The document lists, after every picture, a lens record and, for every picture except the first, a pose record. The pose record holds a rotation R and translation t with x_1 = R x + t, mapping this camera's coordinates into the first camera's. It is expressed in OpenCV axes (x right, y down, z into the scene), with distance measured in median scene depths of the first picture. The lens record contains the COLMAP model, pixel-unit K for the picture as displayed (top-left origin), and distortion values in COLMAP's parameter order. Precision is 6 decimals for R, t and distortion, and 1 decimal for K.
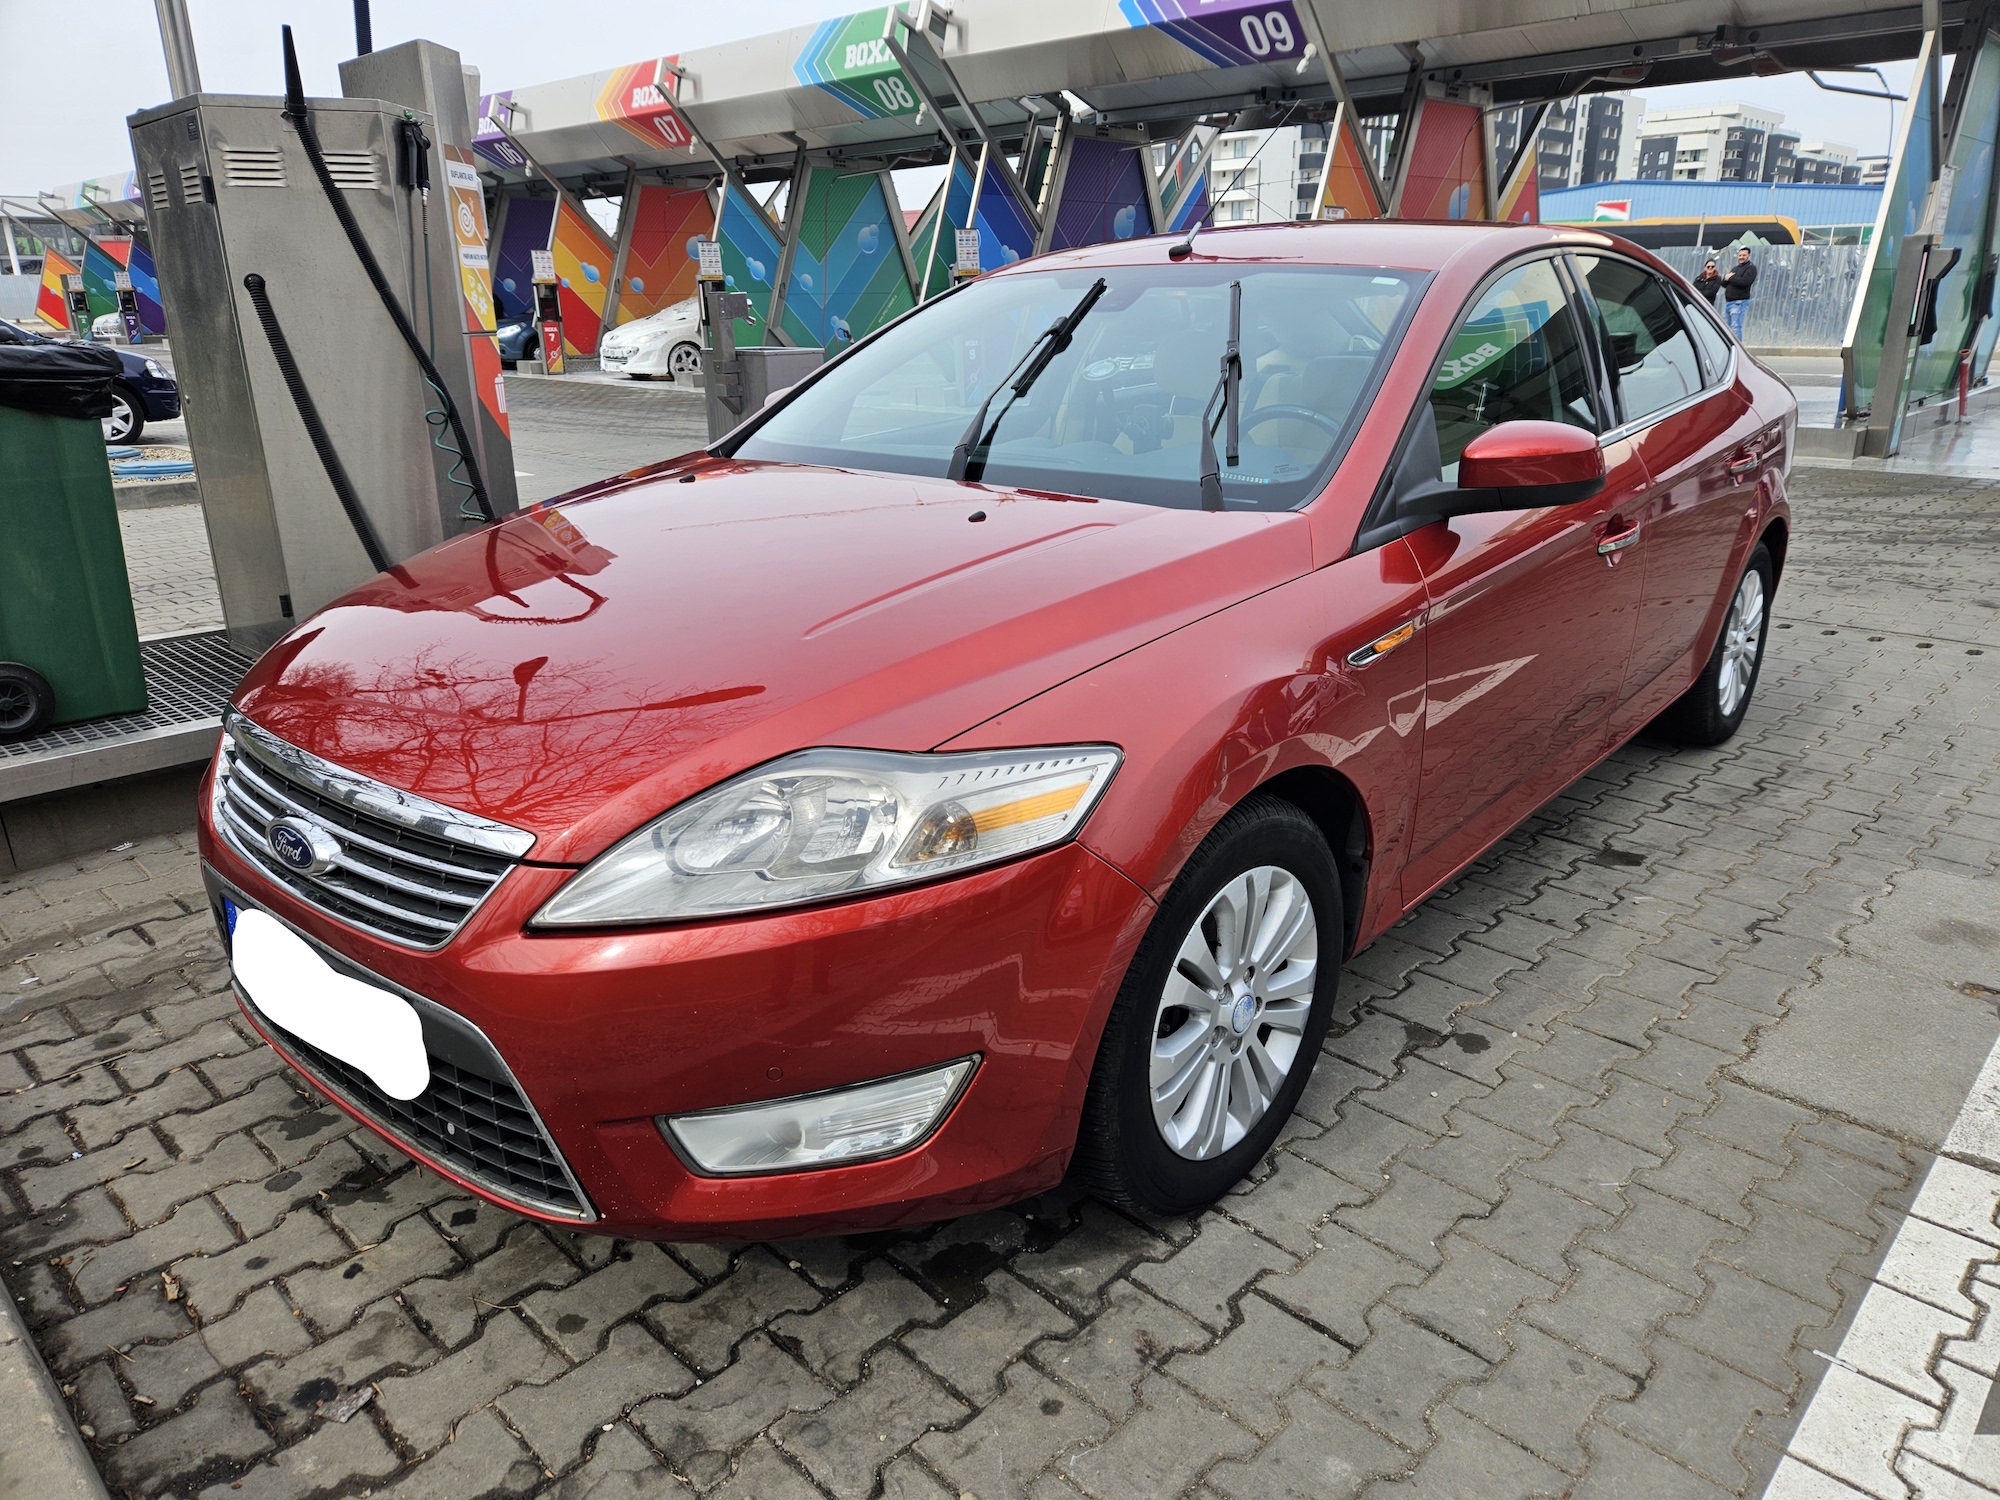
lens RADIAL K [[1349.2, 0, 1011.1], [0, 1349.2, 750.0], [0, 0, 1]] dist [0.028118, -0.003061]
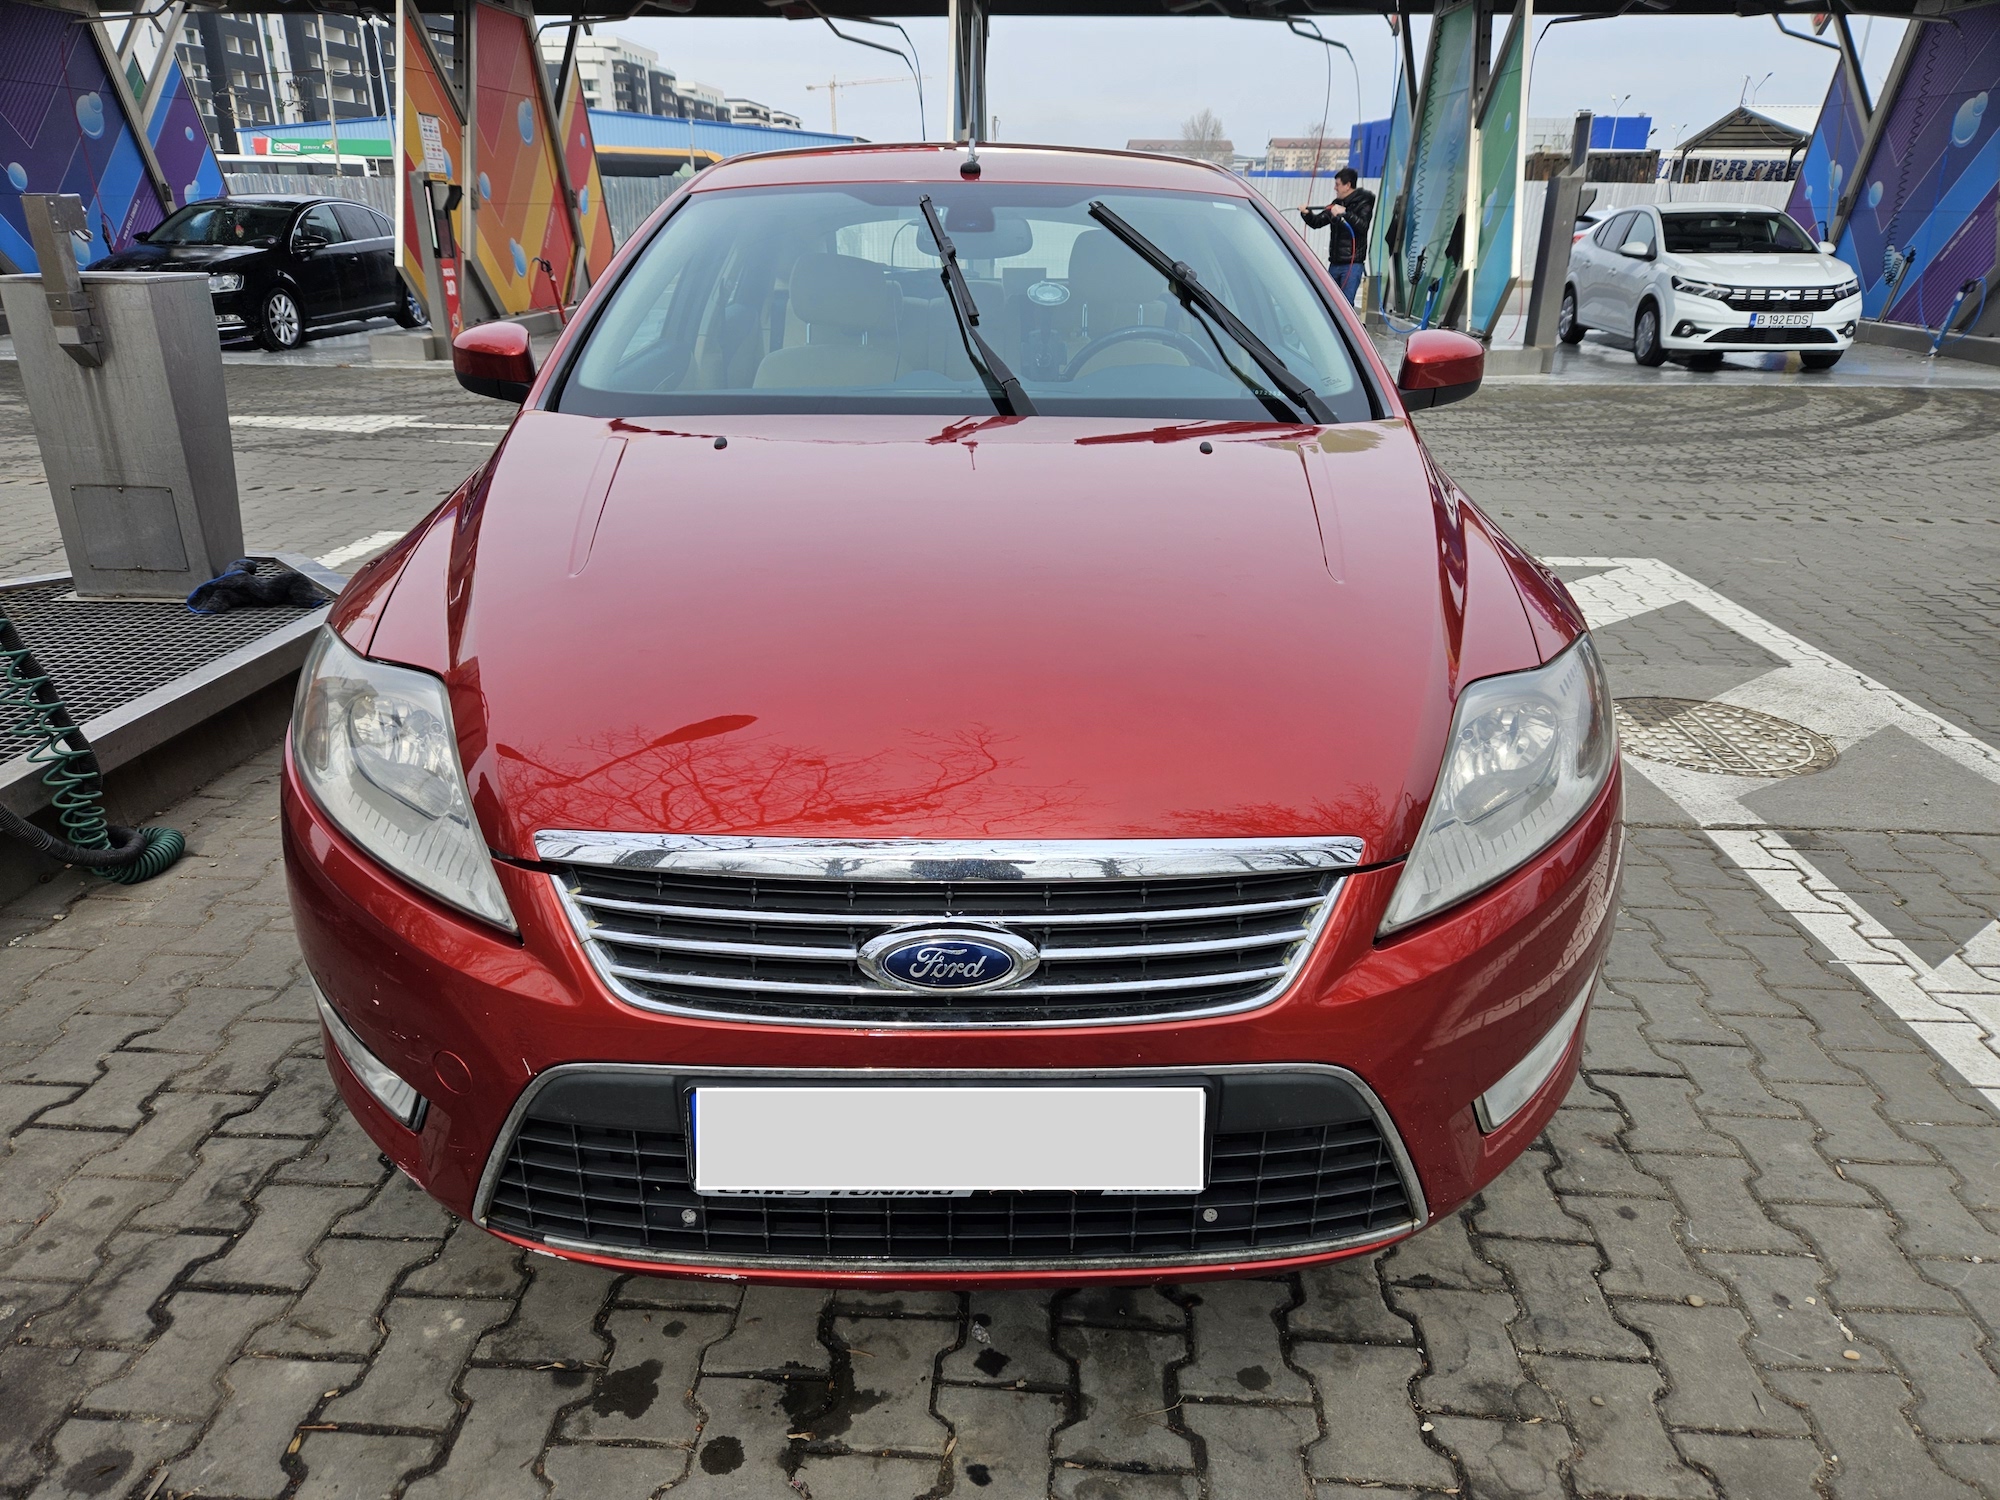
lens RADIAL K [[1349.2, 0, 1011.1], [0, 1349.2, 750.0], [0, 0, 1]] dist [0.028118, -0.003061]
pose [[0.758734, -0.223330, 0.611920, -0.459879], [0.192160, 0.974324, 0.117331, -0.061106], [-0.622412, 0.028563, 0.782168, 0.195199]]
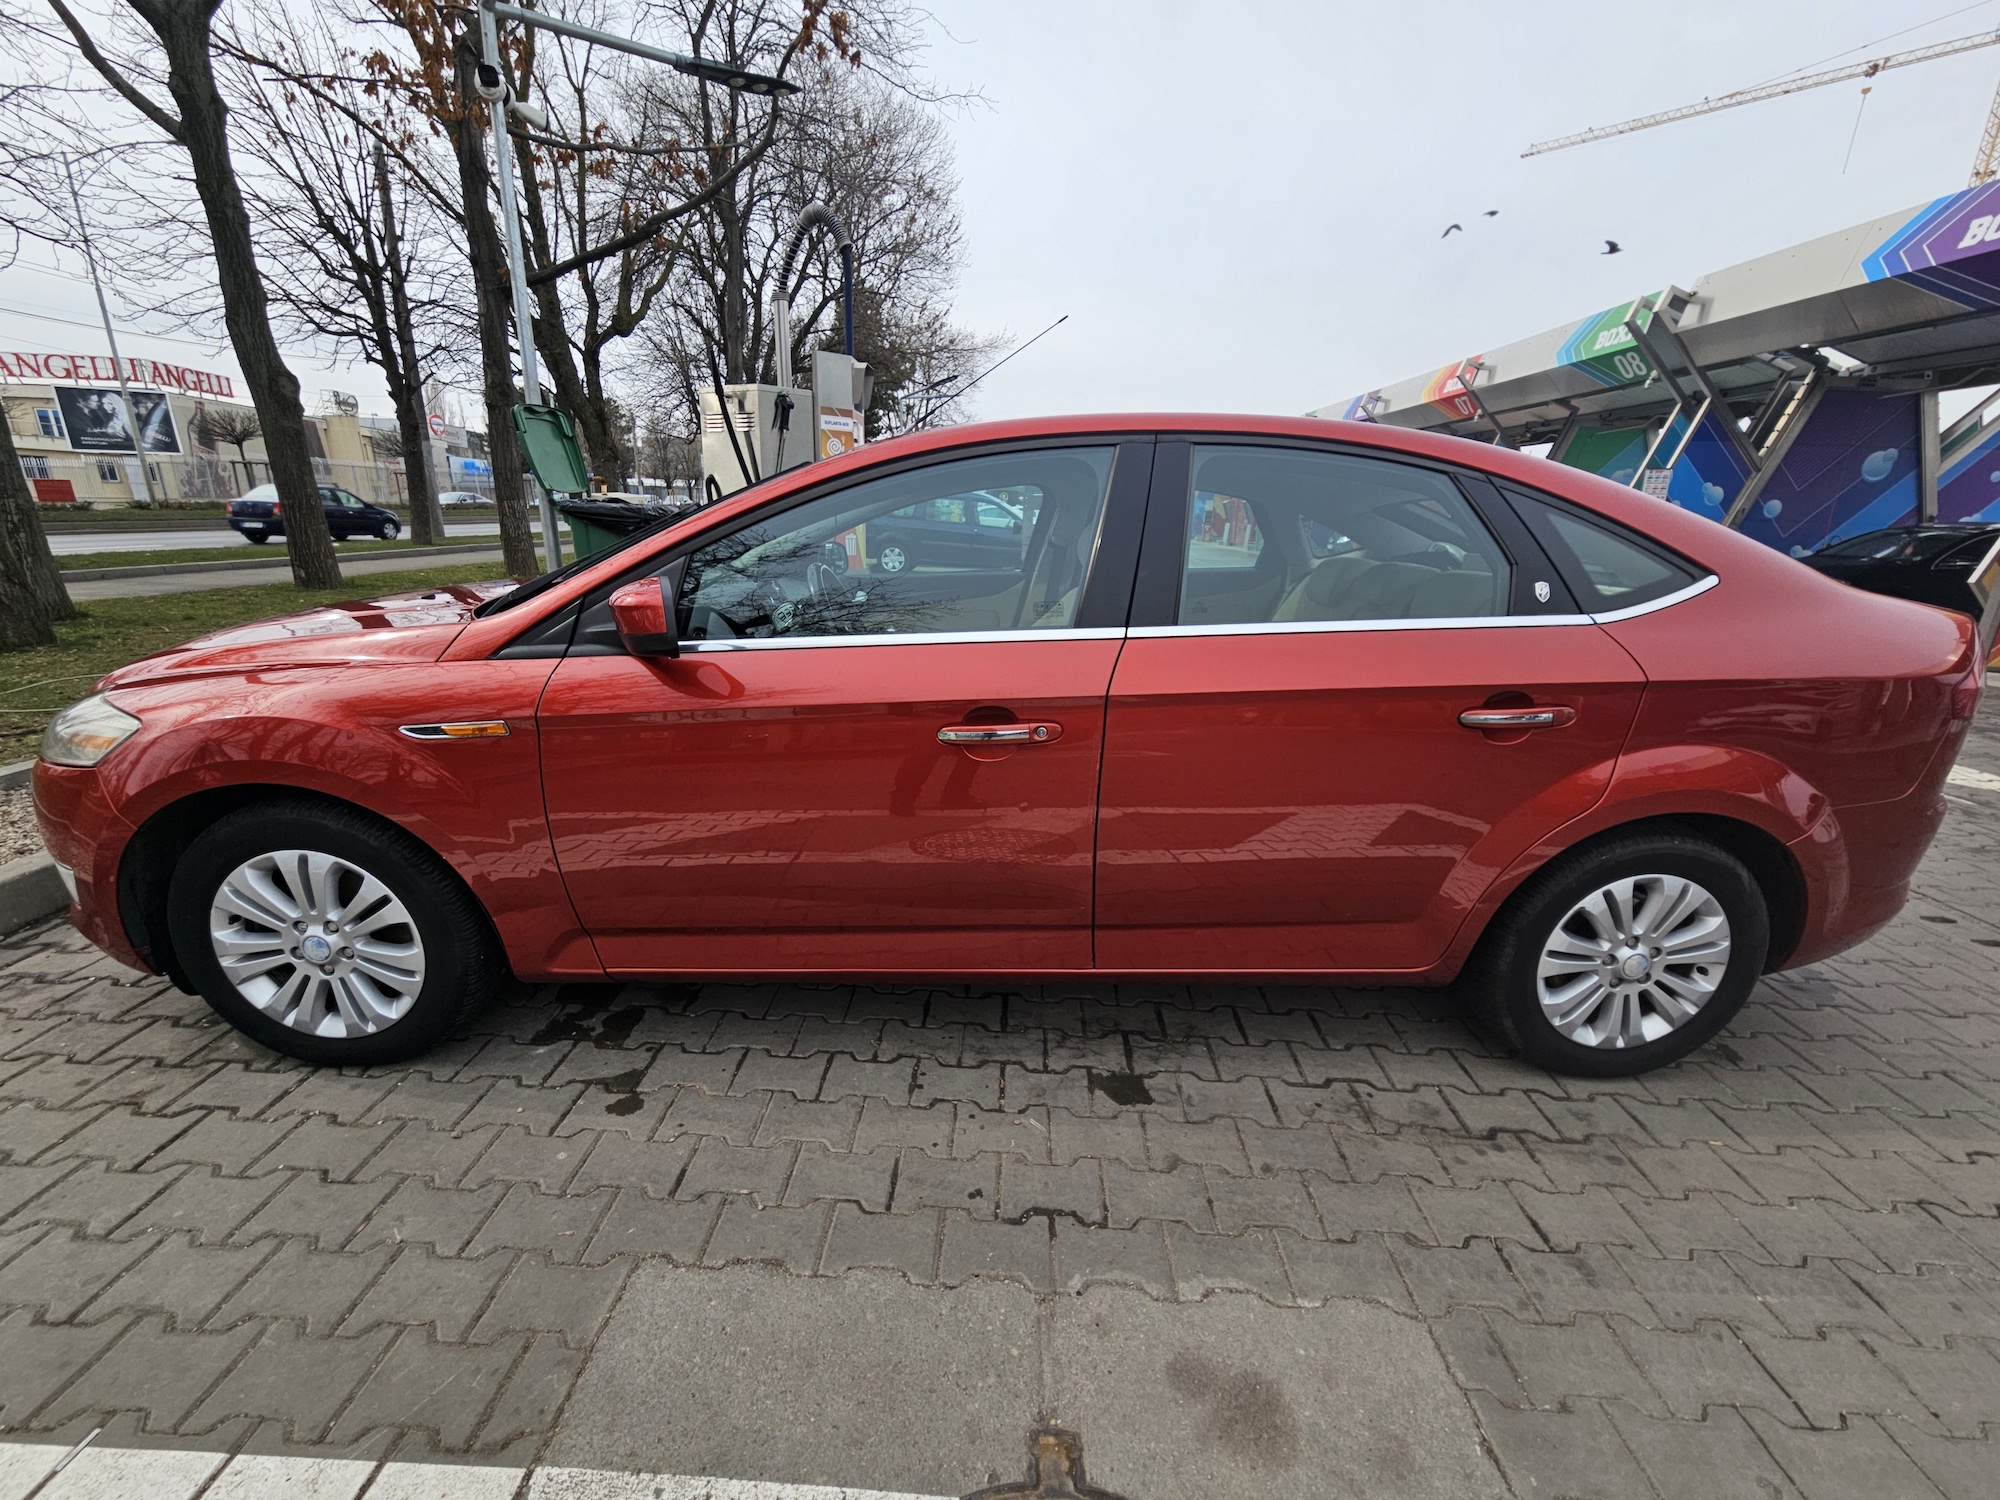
lens RADIAL K [[807.1, 0, 1002.2], [0, 807.1, 782.5], [0, 0, 1]] dist [-0.000975, 0.000664]
pose [[0.667438, 0.265060, -0.695895, 0.679176], [-0.270382, 0.956990, 0.105184, -0.149103], [0.693845, 0.117954, 0.710399, 0.487635]]
